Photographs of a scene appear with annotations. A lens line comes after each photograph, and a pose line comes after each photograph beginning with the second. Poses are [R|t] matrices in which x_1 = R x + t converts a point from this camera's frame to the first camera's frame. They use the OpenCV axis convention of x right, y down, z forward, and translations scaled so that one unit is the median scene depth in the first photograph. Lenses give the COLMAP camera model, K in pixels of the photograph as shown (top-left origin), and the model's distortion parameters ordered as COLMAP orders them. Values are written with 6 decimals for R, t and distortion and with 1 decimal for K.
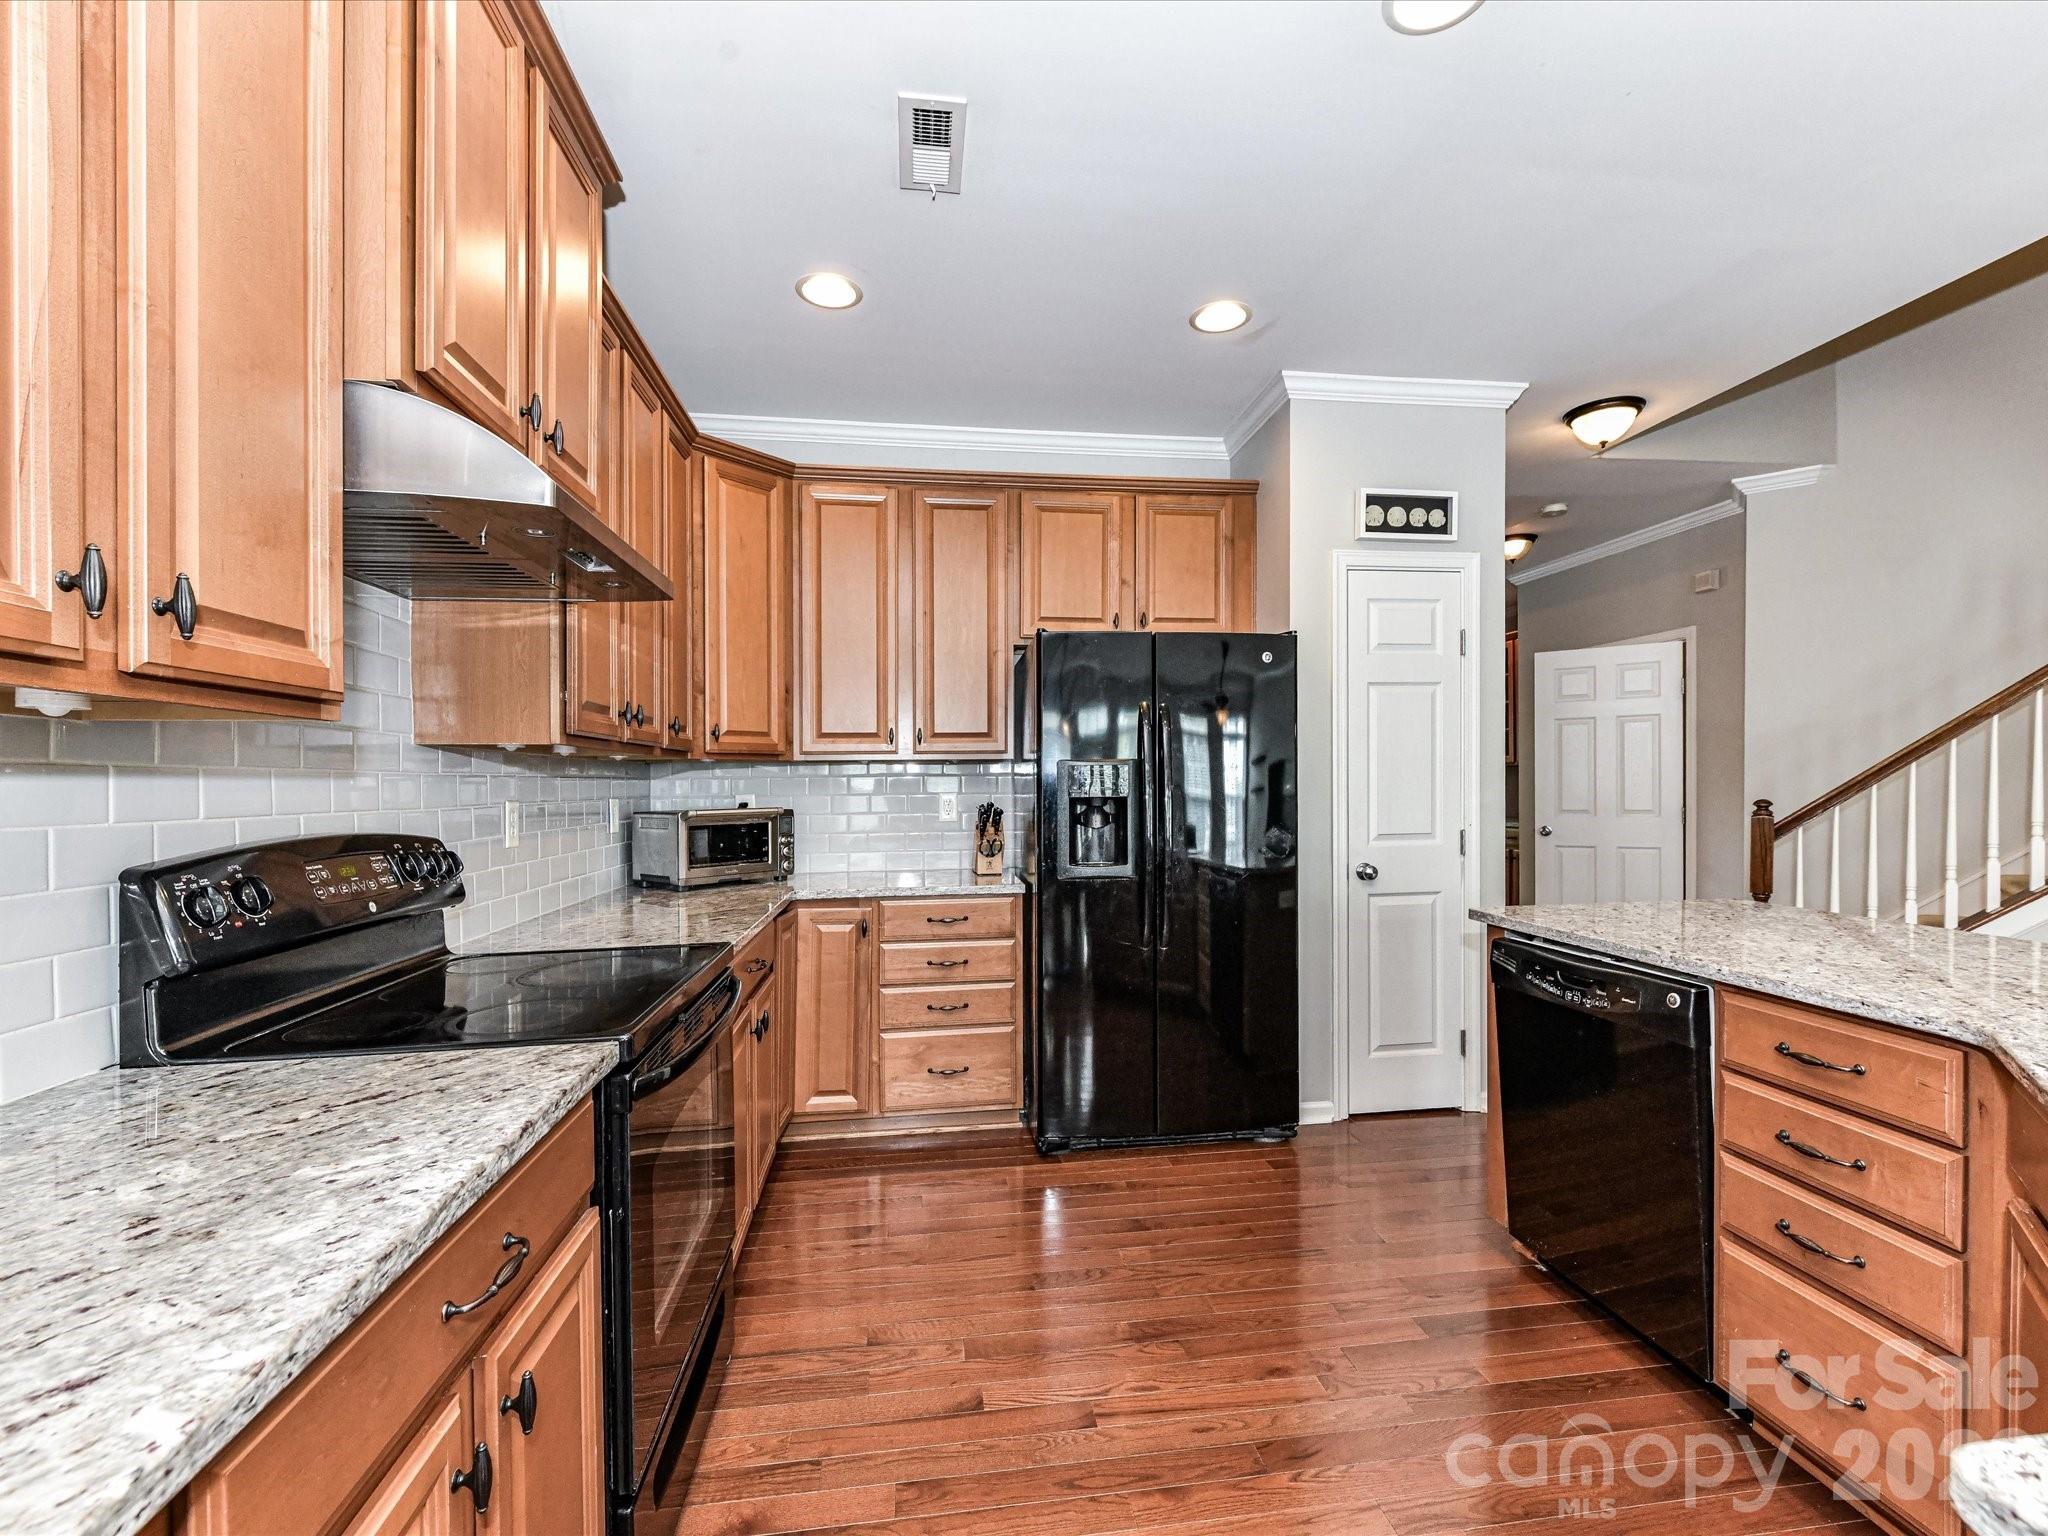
lens RADIAL K [[916.5, 0, 1034.9], [0, 916.5, 792.4], [0, 0, 1]] dist [0.004918, -0.001969]
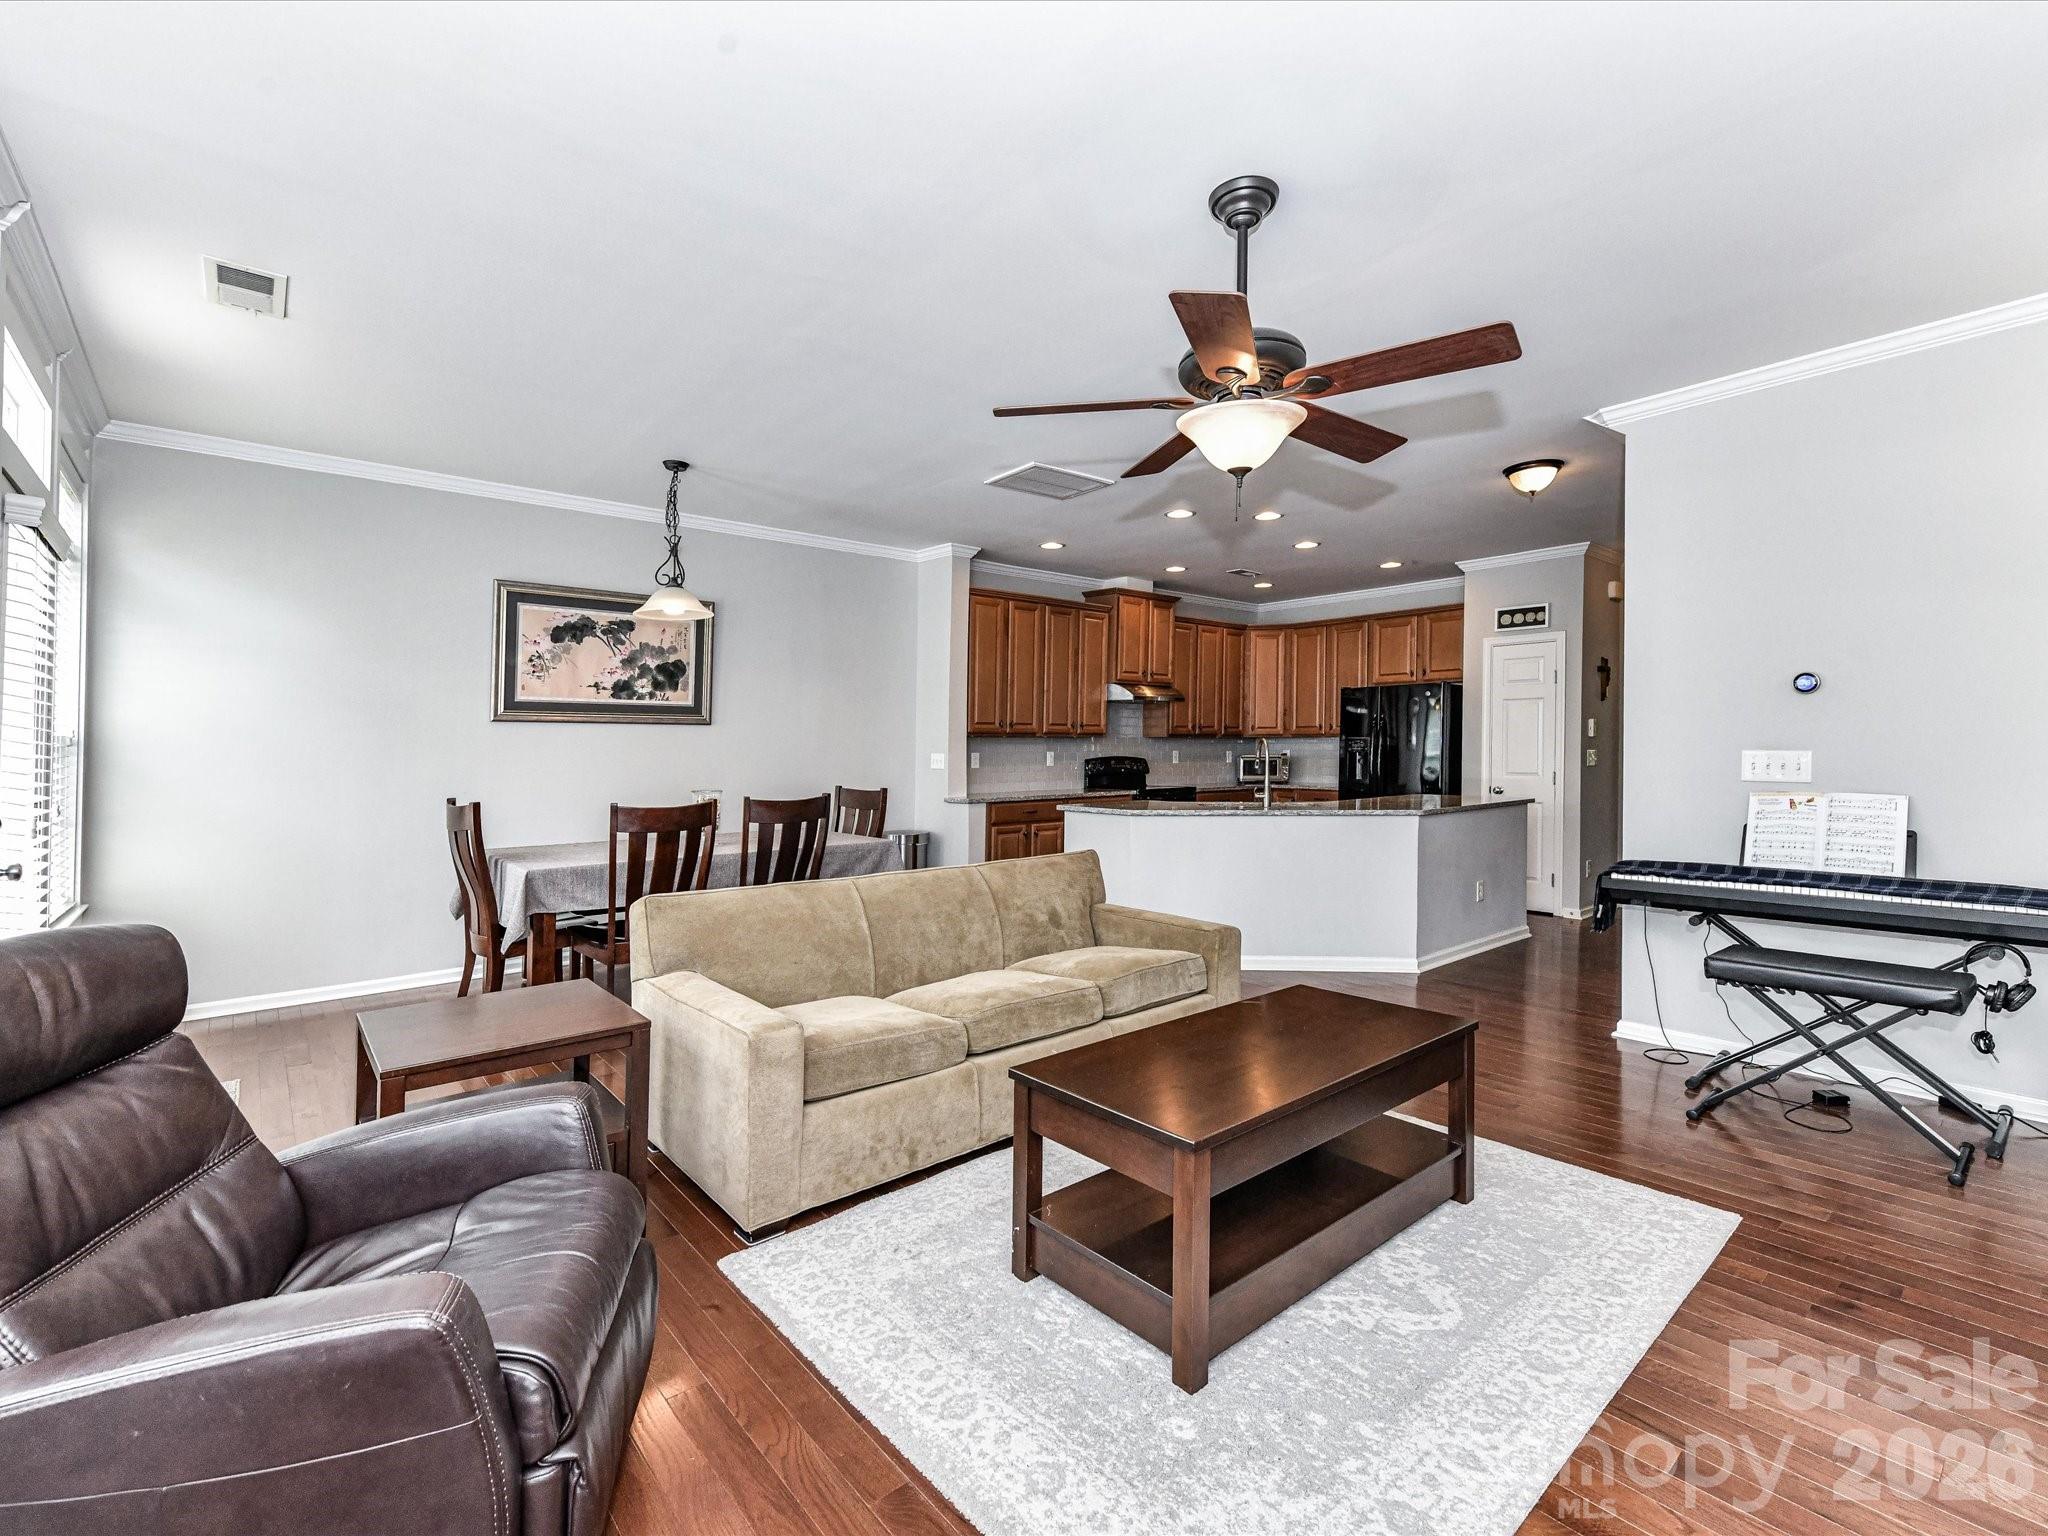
lens RADIAL K [[916.5, 0, 1014.5], [0, 916.5, 755.5], [0, 0, 1]] dist [0.004918, -0.001969]
pose [[0.536674, 0.018202, -0.843593, 1.625840], [-0.009686, 0.999834, 0.015411, -0.015667], [0.843734, -0.000100, 0.536762, -1.123122]]
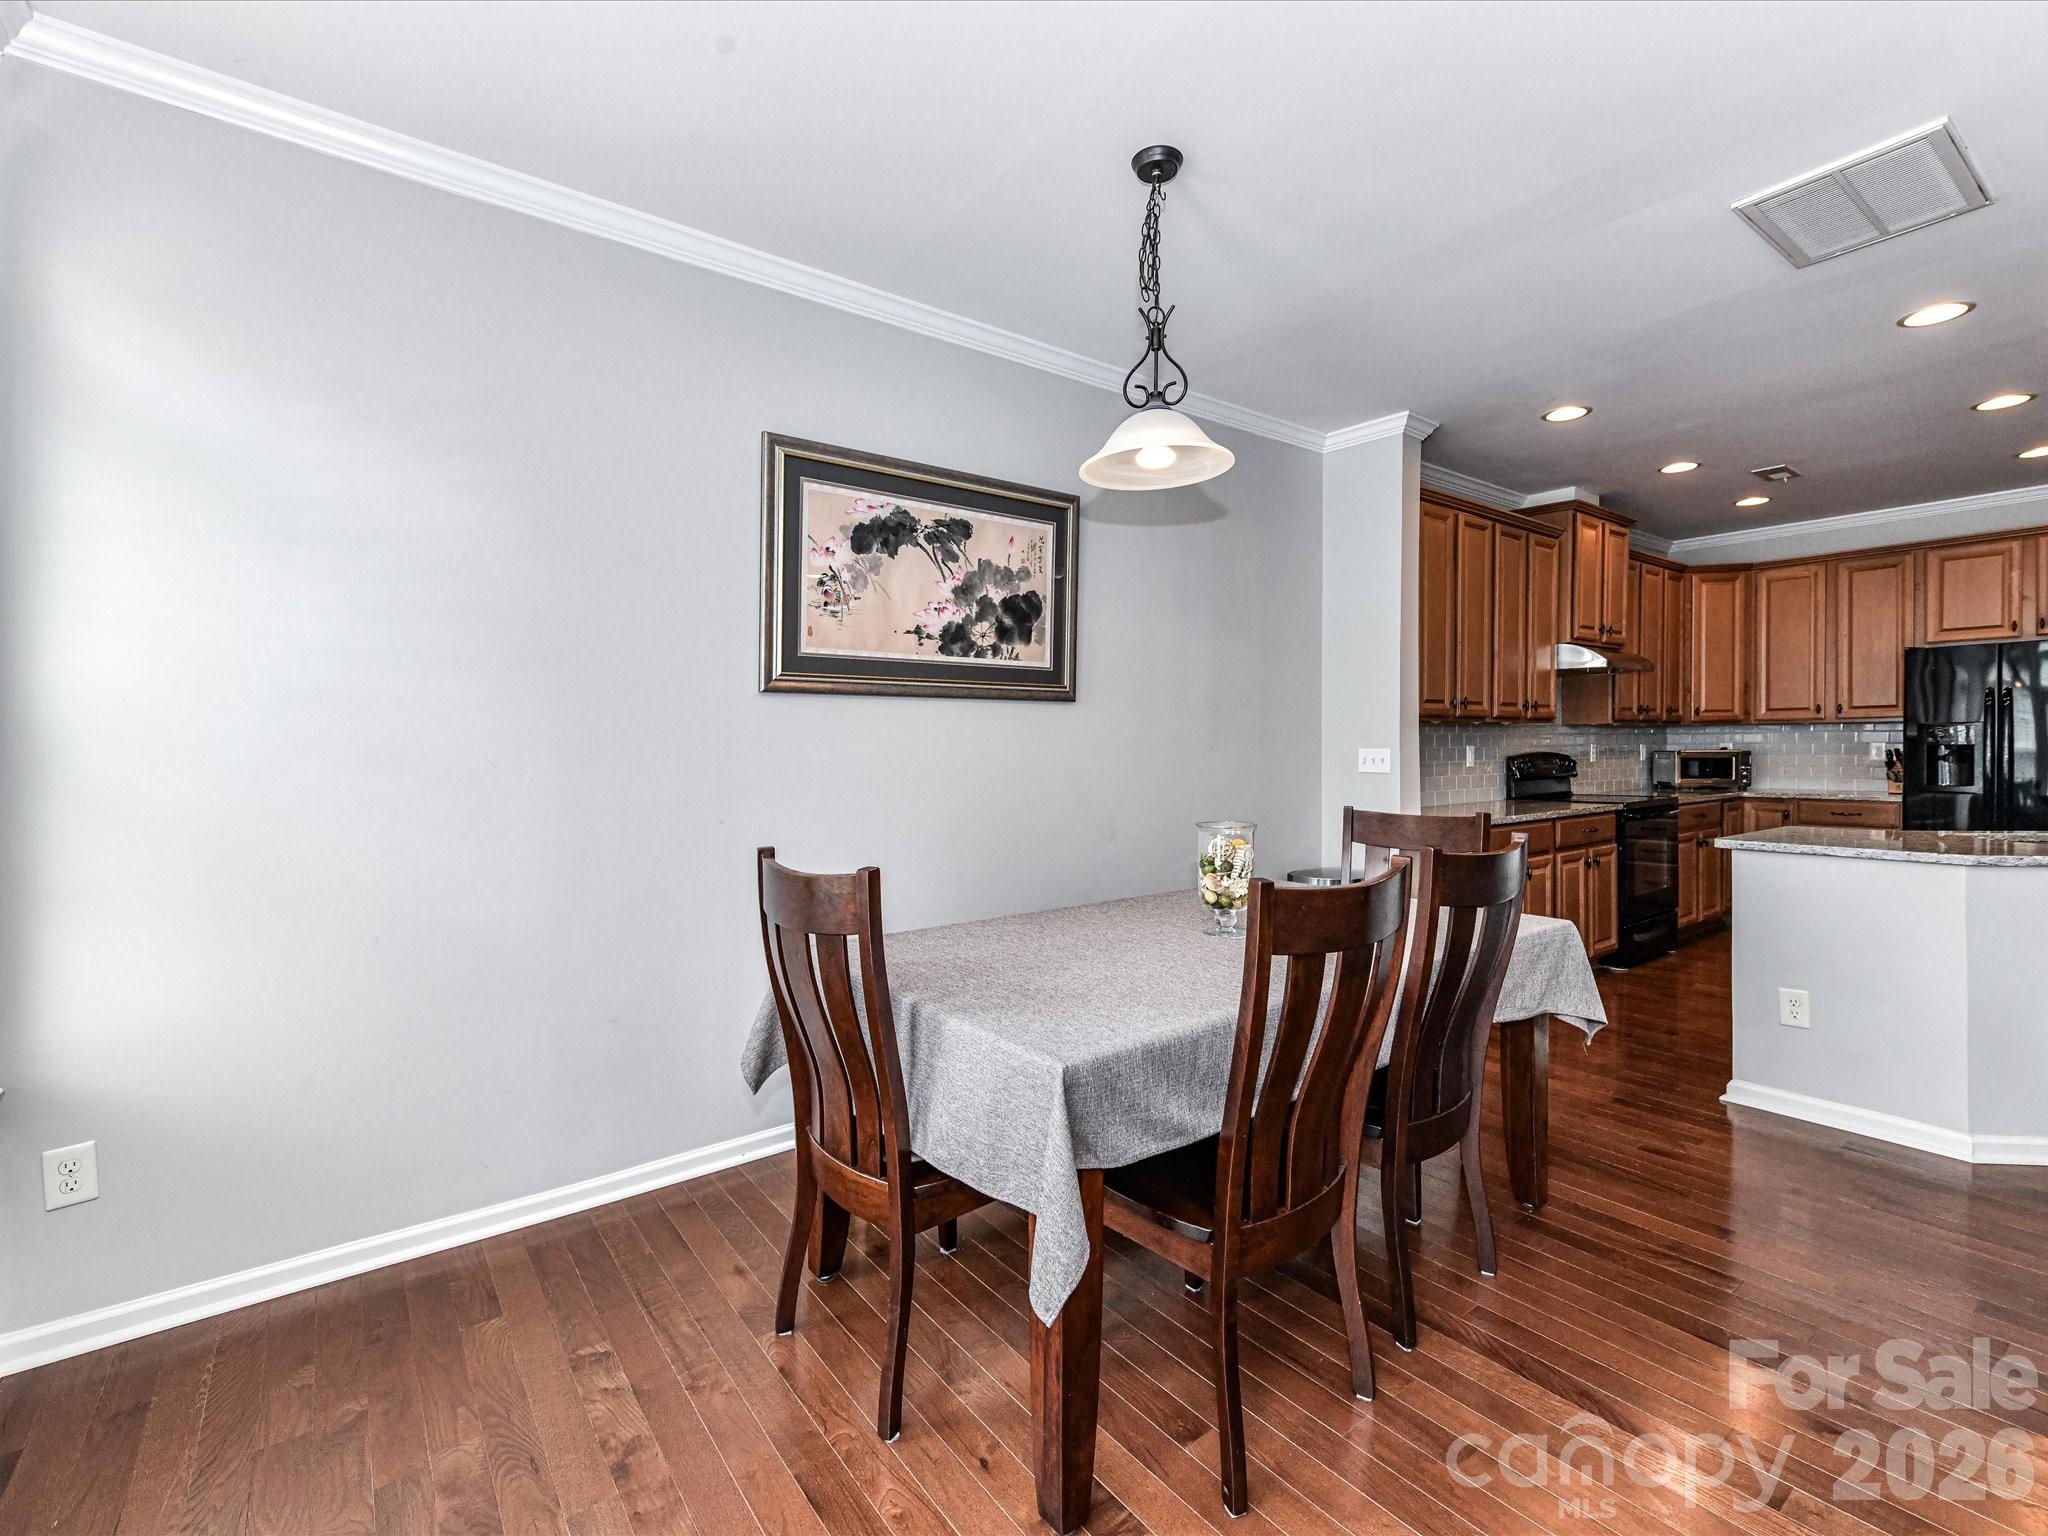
lens RADIAL K [[916.5, 0, 1028.5], [0, 916.5, 748.9], [0, 0, 1]] dist [0.004918, -0.001969]
pose [[0.487977, 0.014060, -0.872743, 0.681030], [-0.005991, 0.999901, 0.012759, 0.000167], [0.872836, -0.000997, 0.488013, -1.236161]]
